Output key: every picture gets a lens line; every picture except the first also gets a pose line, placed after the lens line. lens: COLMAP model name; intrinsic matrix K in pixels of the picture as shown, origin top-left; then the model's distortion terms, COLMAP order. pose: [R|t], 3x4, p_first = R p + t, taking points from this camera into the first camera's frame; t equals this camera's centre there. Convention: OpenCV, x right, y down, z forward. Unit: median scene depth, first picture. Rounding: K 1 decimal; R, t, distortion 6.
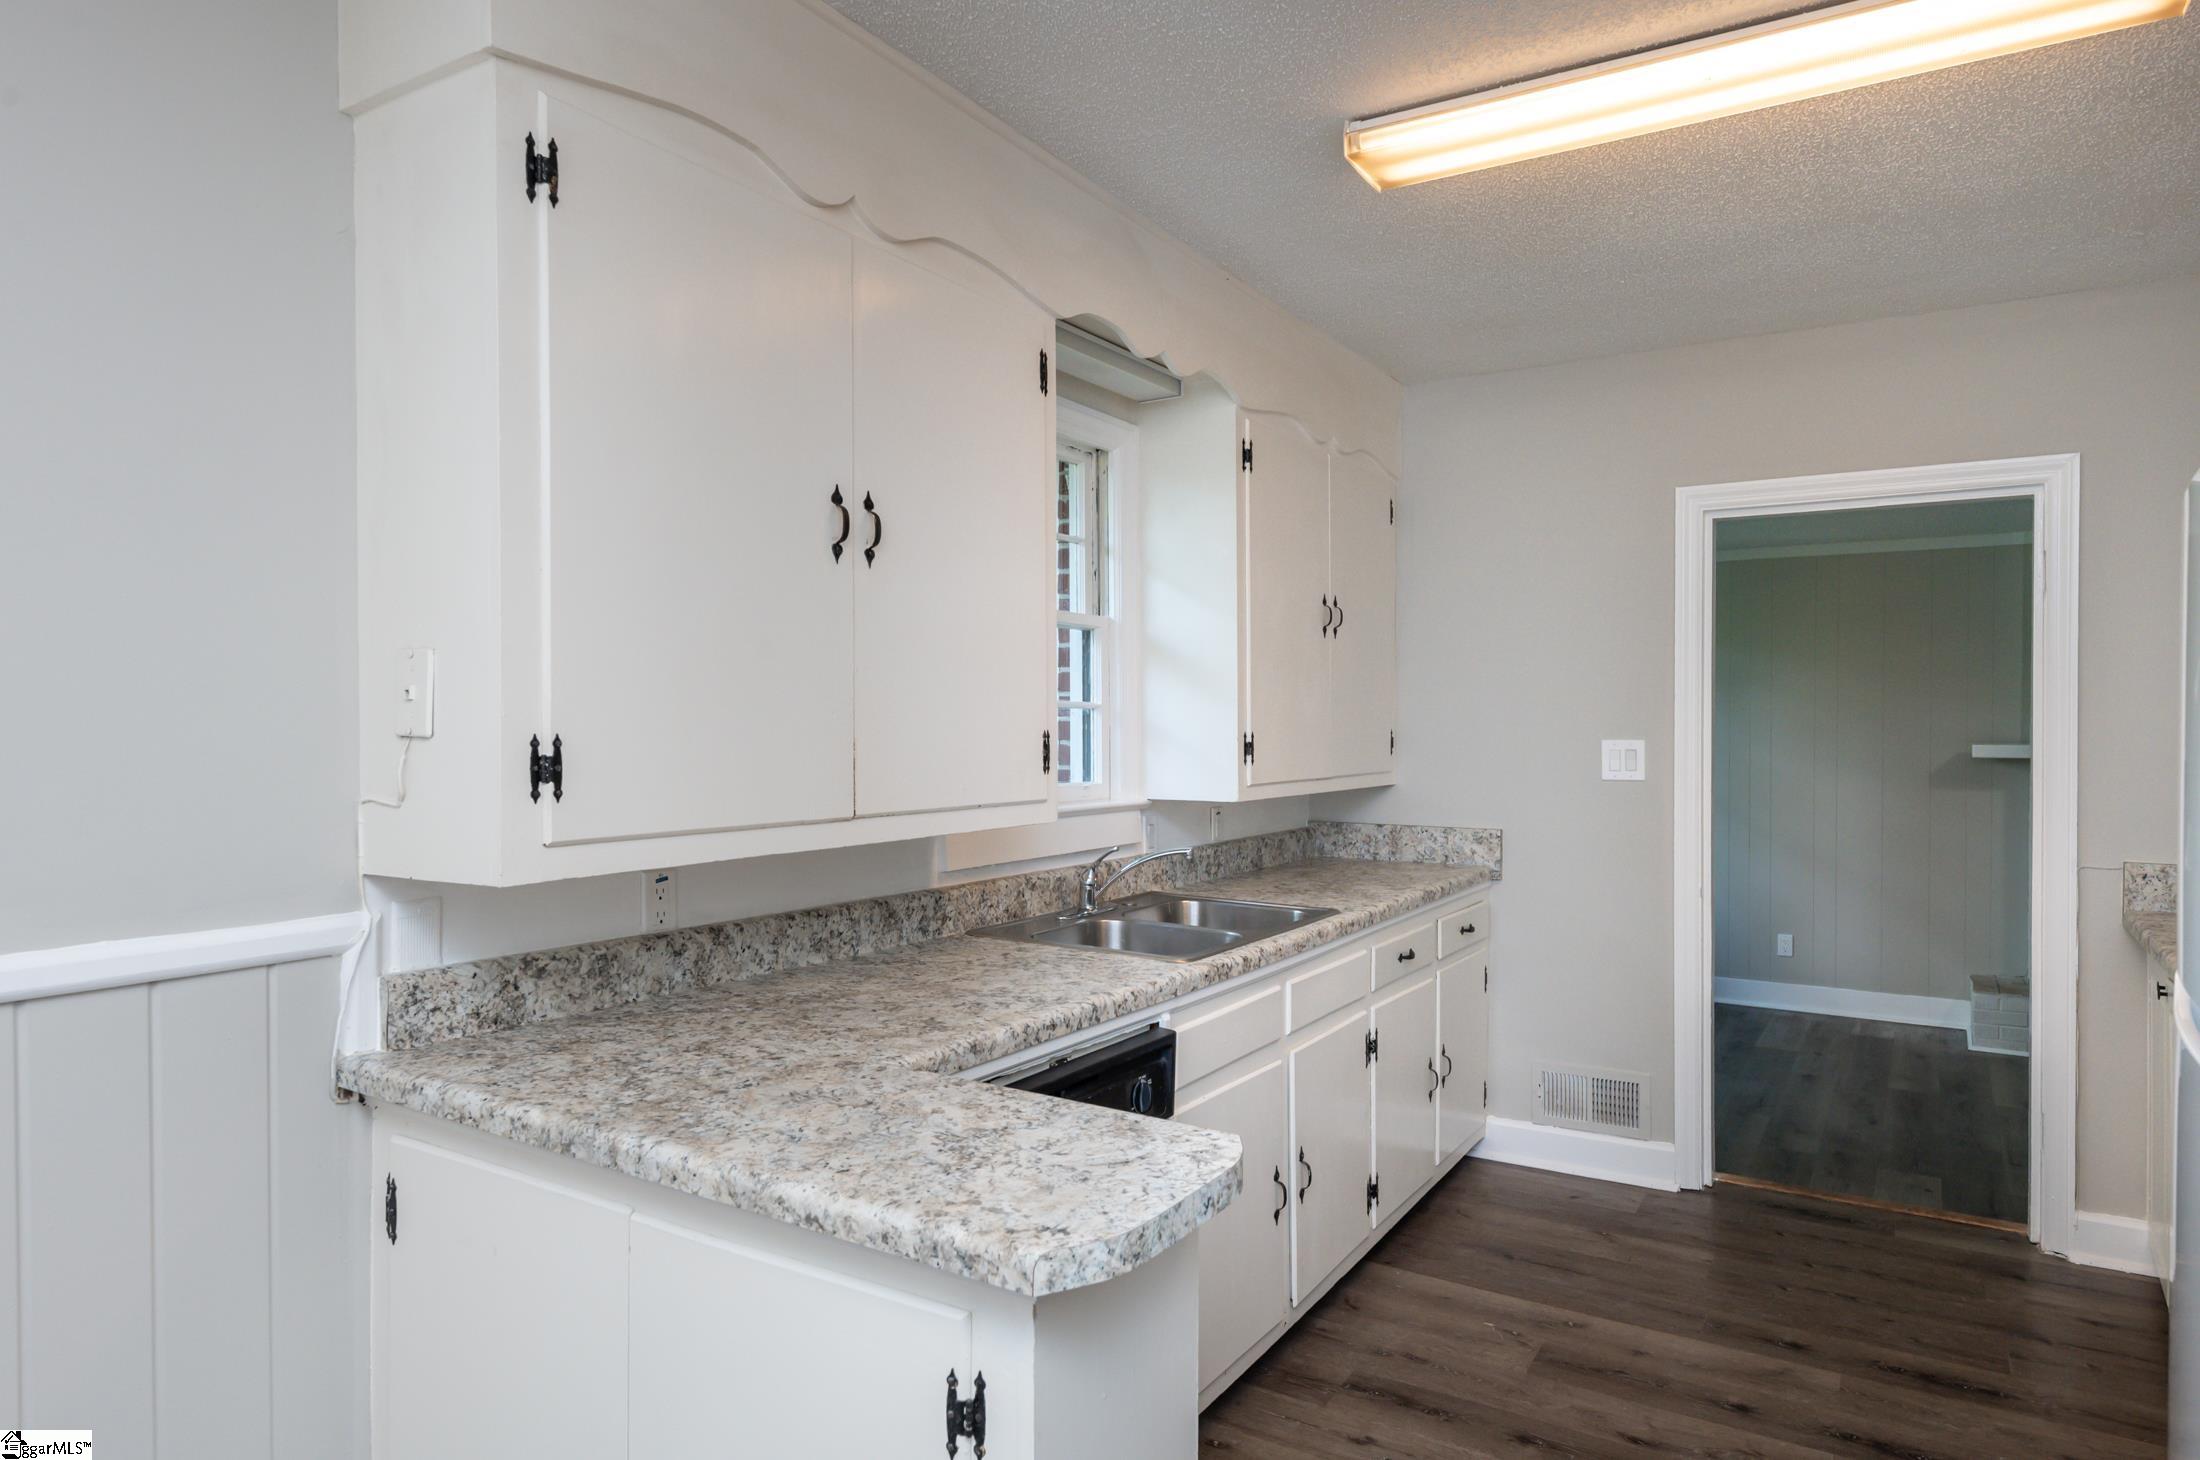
lens RADIAL K [[1309.5, 0, 1104.3], [0, 1309.5, 720.4], [0, 0, 1]] dist [-0.023759, 0.002587]
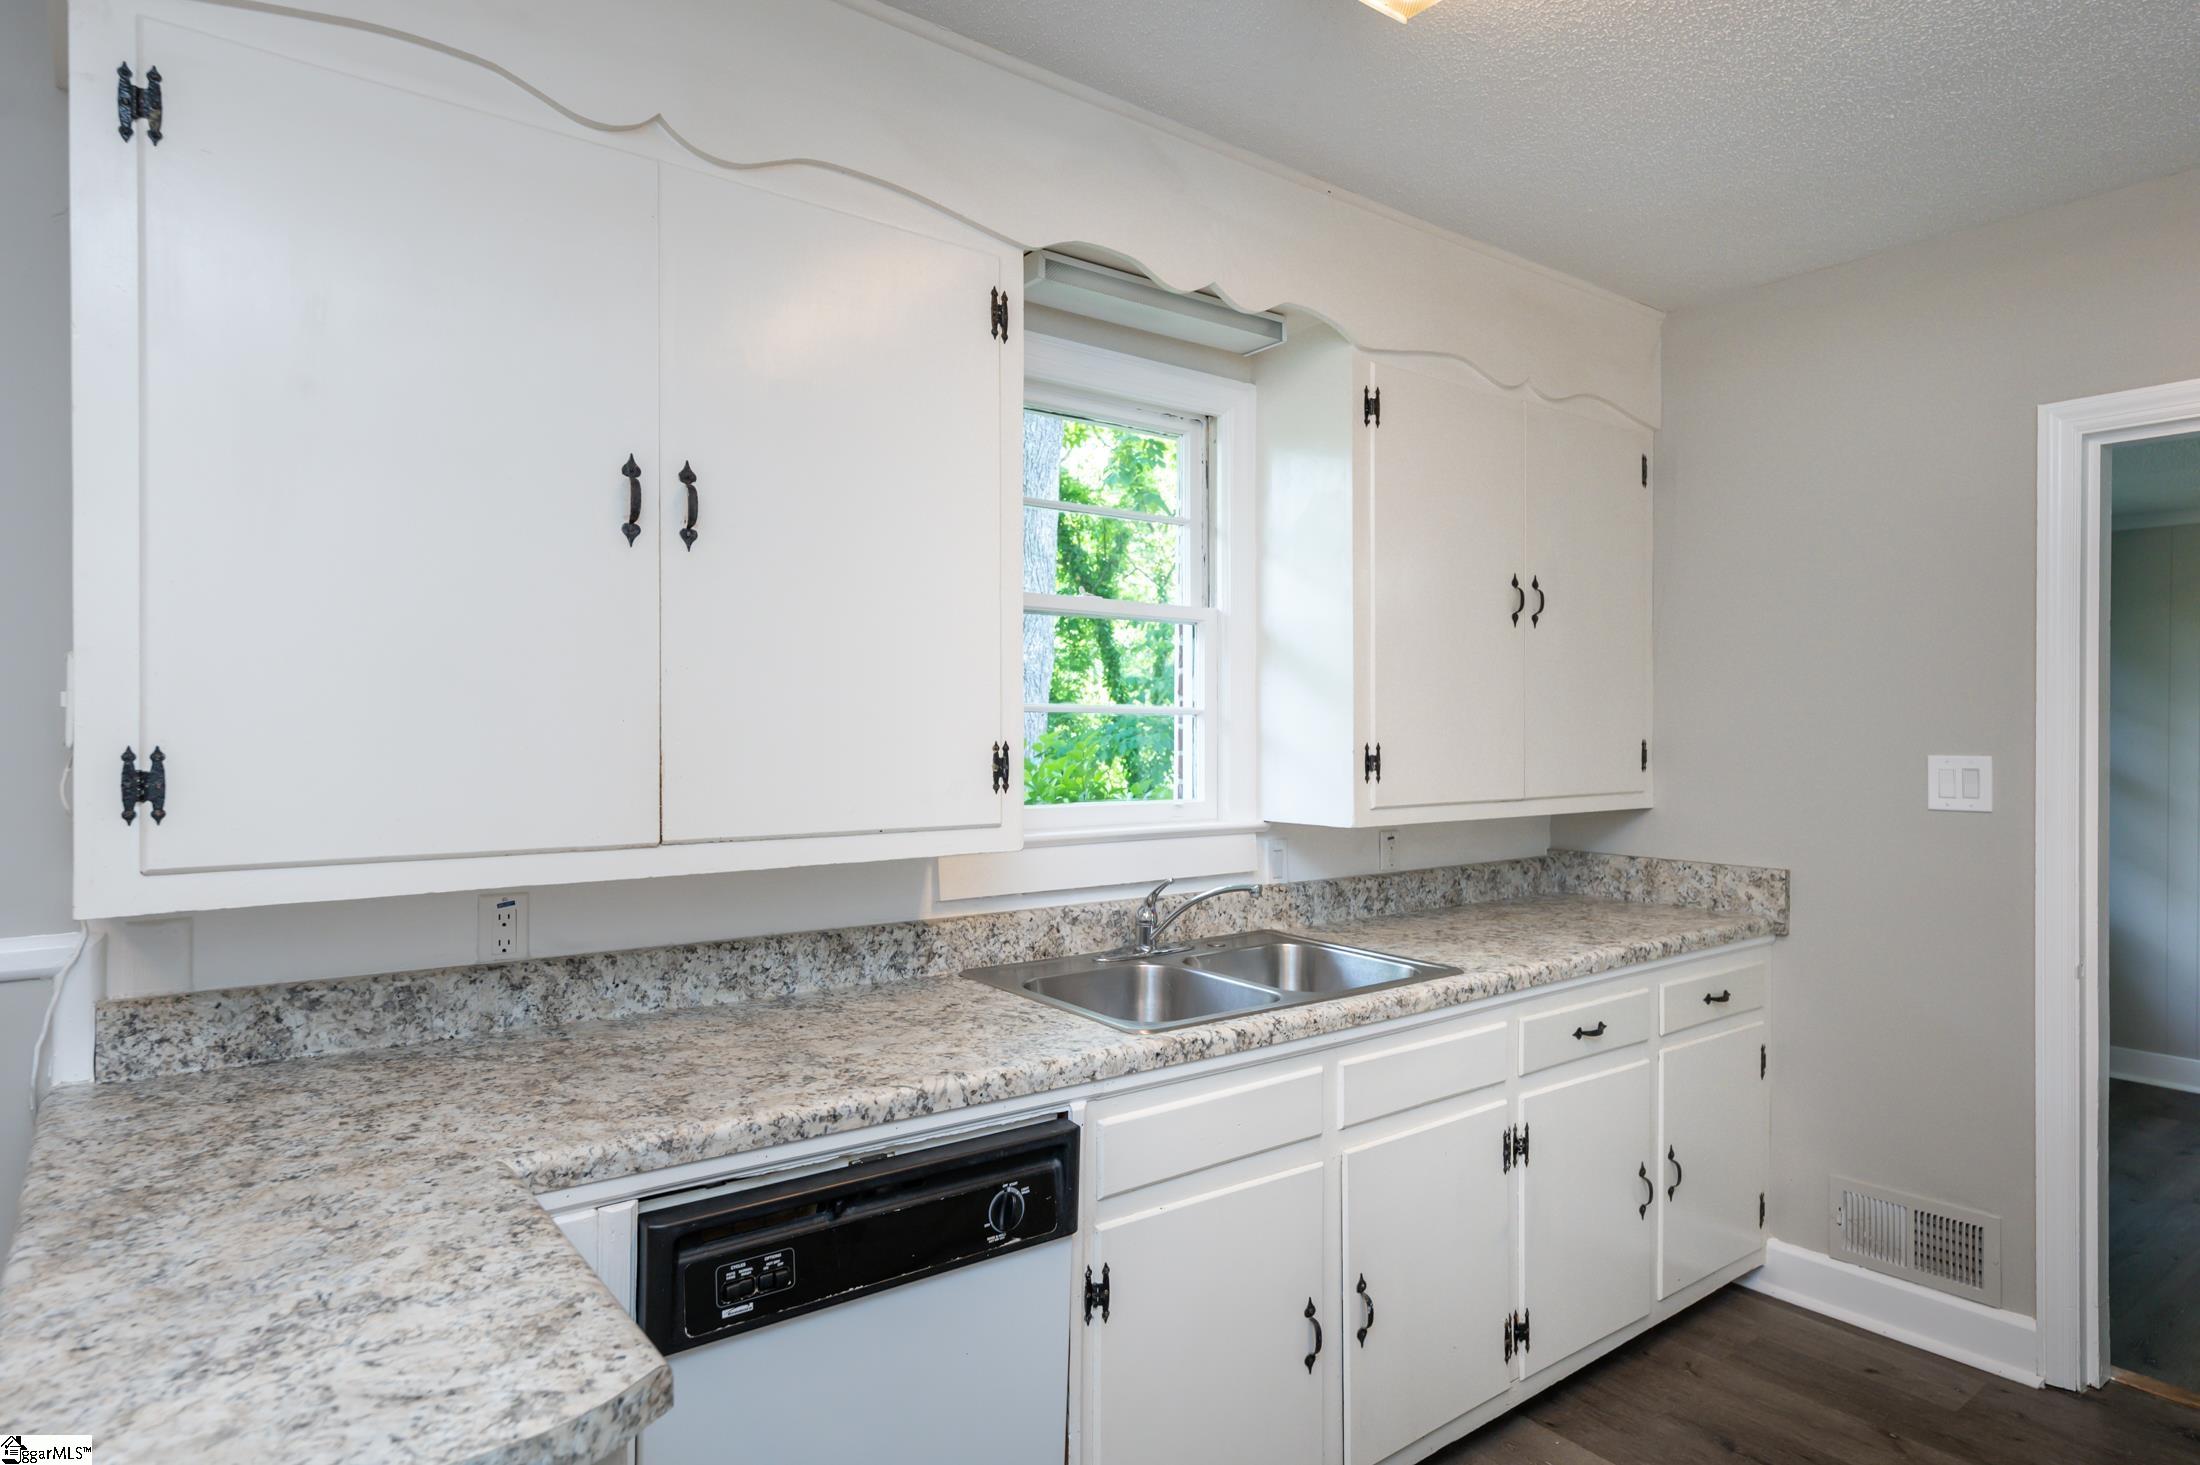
lens RADIAL K [[1268.9, 0, 1092.6], [0, 1268.9, 730.5], [0, 0, 1]] dist [-0.002895, 0.004641]
pose [[0.940483, 0.007148, -0.339766, 0.313163], [-0.004414, 0.999951, 0.008820, -0.008305], [0.339813, -0.006796, 0.940469, 0.277460]]
